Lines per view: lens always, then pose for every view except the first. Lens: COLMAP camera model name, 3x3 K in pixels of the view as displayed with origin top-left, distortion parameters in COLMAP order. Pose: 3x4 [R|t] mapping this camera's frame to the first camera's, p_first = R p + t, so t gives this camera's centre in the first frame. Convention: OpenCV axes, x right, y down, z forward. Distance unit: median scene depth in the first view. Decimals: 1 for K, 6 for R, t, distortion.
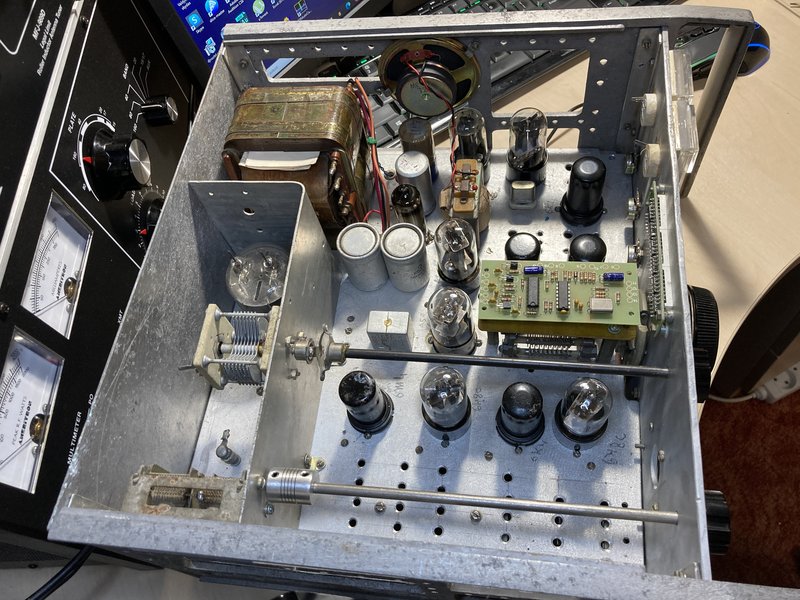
lens RADIAL K [[666.2, 0, 399.3], [0, 666.2, 294.3], [0, 0, 1]] dist [0.000091, -0.000744]
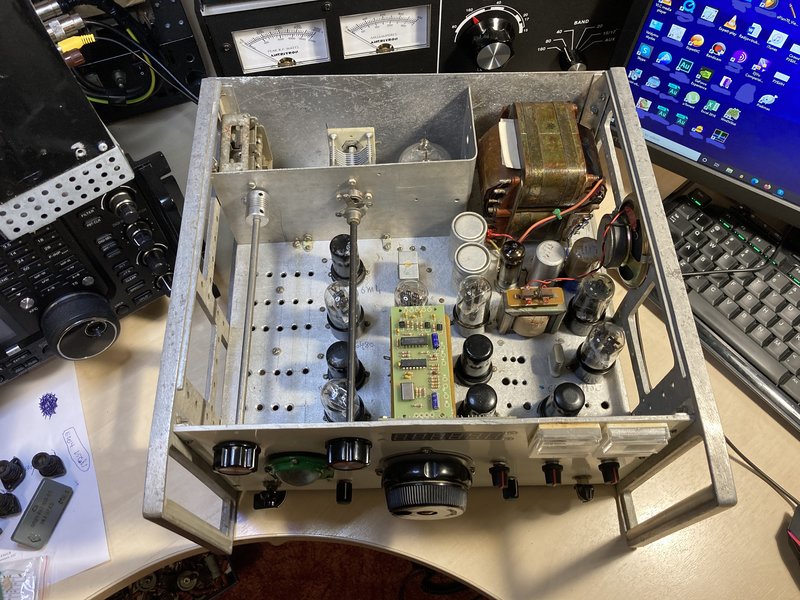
lens RADIAL K [[666.2, 0, 399.3], [0, 666.2, 294.3], [0, 0, 1]] dist [0.000091, -0.000744]
pose [[0.144866, 0.927362, -0.344983, 0.491836], [-0.871842, 0.284505, 0.398685, -0.451264], [0.467874, 0.243014, 0.849728, -0.082030]]
